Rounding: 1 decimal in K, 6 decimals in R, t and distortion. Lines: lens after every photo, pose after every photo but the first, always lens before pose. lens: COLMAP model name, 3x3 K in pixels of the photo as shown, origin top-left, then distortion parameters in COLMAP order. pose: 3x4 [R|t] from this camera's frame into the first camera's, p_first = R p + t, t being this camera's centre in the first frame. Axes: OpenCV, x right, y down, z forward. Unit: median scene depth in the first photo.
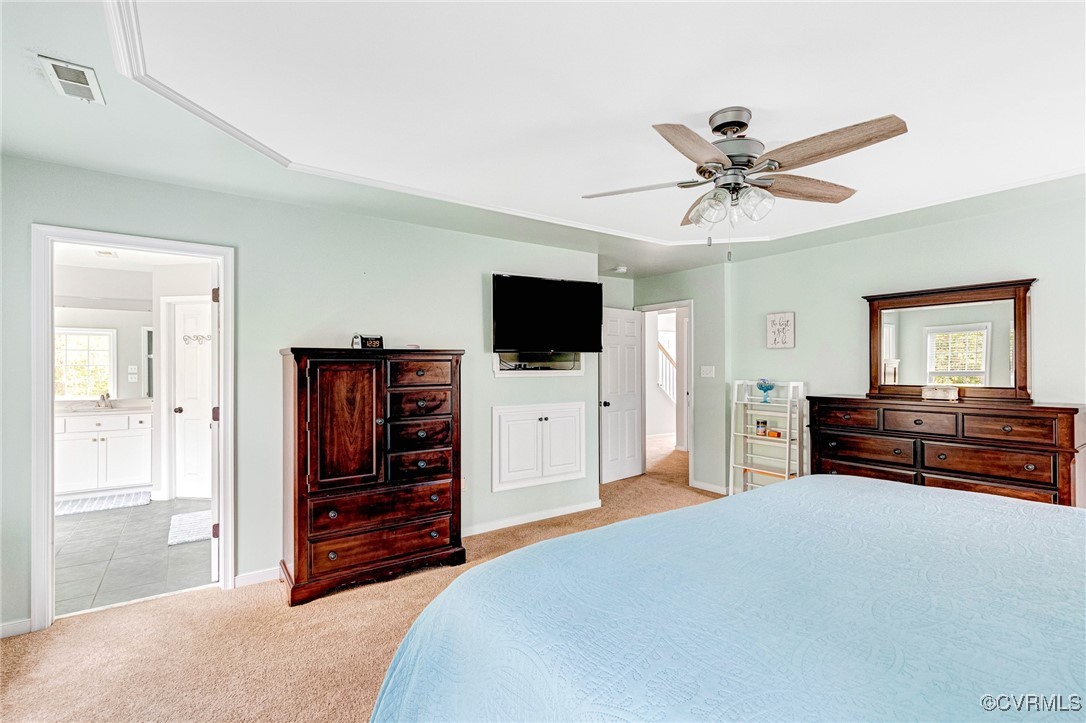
lens RADIAL K [[502.0, 0, 546.9], [0, 502.0, 365.8], [0, 0, 1]] dist [0.001497, 0.000030]
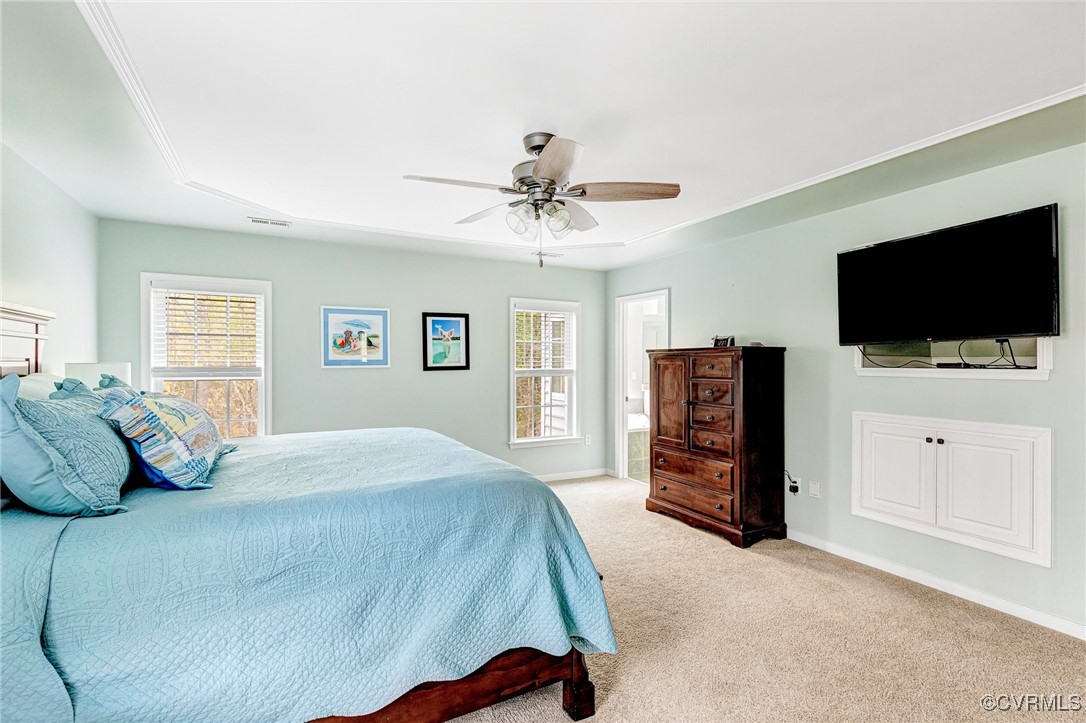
lens RADIAL K [[502.0, 0, 546.9], [0, 502.0, 365.8], [0, 0, 1]] dist [0.001497, 0.000030]
pose [[-0.125355, 0.009052, -0.992071, 0.986608], [-0.001723, 0.999955, 0.009342, 0.000557], [0.992110, 0.002881, -0.125334, 0.768975]]
